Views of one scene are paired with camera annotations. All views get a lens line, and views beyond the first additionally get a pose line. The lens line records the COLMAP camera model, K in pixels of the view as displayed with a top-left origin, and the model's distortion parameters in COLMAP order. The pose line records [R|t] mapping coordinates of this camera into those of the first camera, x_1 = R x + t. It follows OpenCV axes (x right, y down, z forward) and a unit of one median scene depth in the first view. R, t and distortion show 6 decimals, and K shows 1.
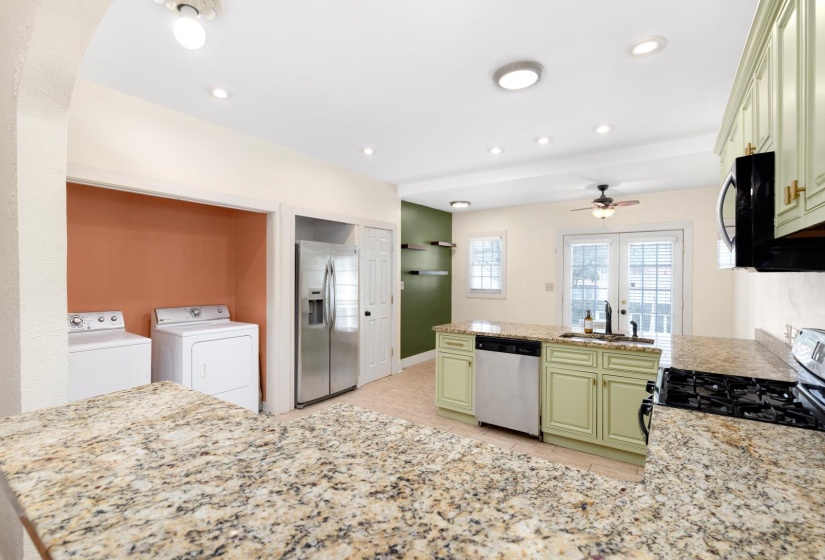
lens RADIAL K [[386.4, 0, 412.5], [0, 386.4, 280.0], [0, 0, 1]] dist [-0.003176, -0.000183]
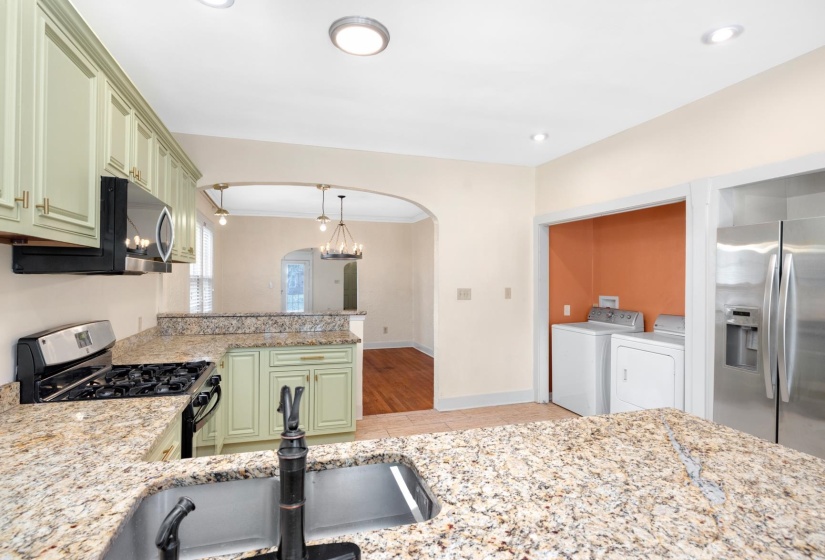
lens RADIAL K [[400.9, 0, 412.5], [0, 400.9, 280.0], [0, 0, 1]] dist [0.001406, 0.000274]
pose [[-0.636612, -0.008288, -0.771140, 0.562695], [-0.019132, 0.999804, 0.005048, -0.011522], [0.770947, 0.017967, -0.636646, 1.032120]]
